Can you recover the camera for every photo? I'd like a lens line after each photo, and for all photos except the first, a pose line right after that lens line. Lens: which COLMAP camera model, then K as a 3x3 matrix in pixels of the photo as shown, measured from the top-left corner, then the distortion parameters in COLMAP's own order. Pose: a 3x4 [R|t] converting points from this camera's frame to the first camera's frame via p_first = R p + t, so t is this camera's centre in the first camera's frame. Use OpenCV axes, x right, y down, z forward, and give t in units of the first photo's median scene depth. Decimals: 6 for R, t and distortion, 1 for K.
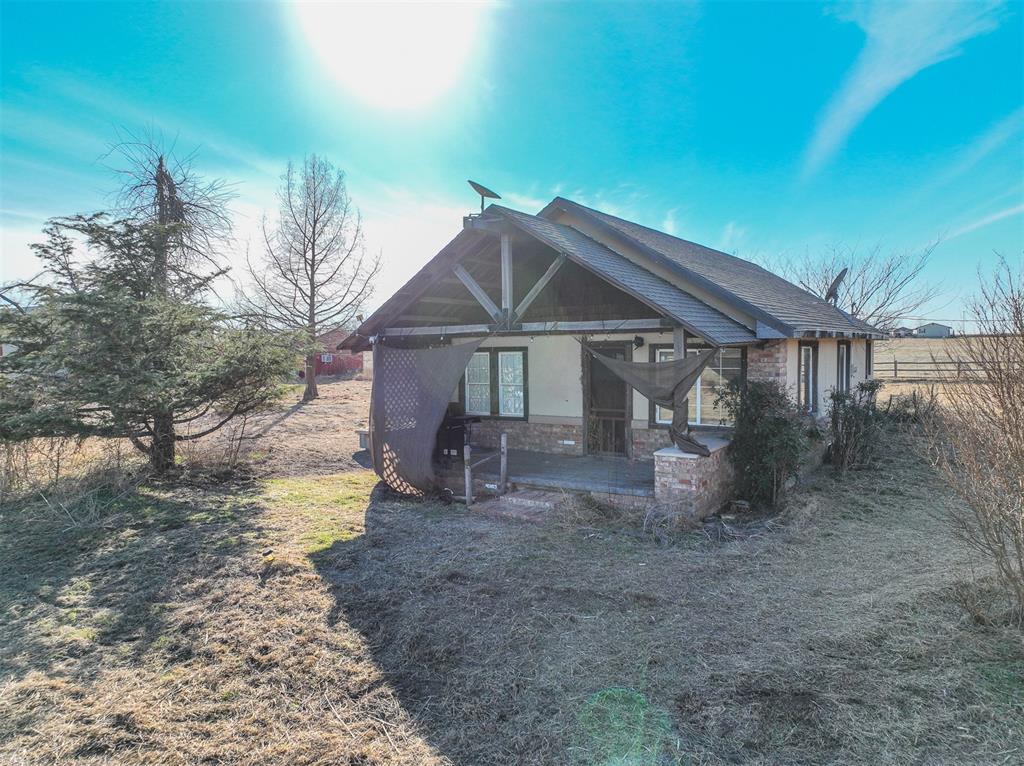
lens RADIAL K [[722.1, 0, 512.0], [0, 722.1, 383.2], [0, 0, 1]] dist [-0.000526, 0.014493]
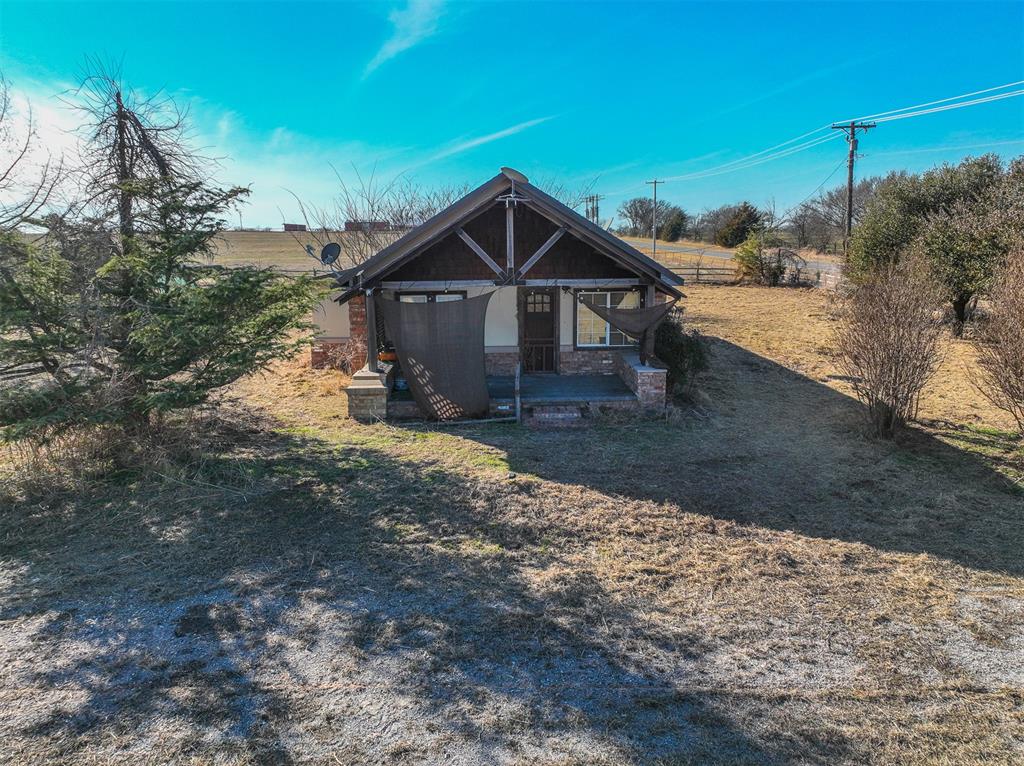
lens RADIAL K [[722.1, 0, 512.2], [0, 722.1, 382.7], [0, 0, 1]] dist [-0.000526, 0.014493]
pose [[0.817067, -0.109394, 0.566069, -0.762042], [0.026006, 0.987828, 0.153362, -0.101042], [-0.575956, -0.110585, 0.809967, -0.048163]]
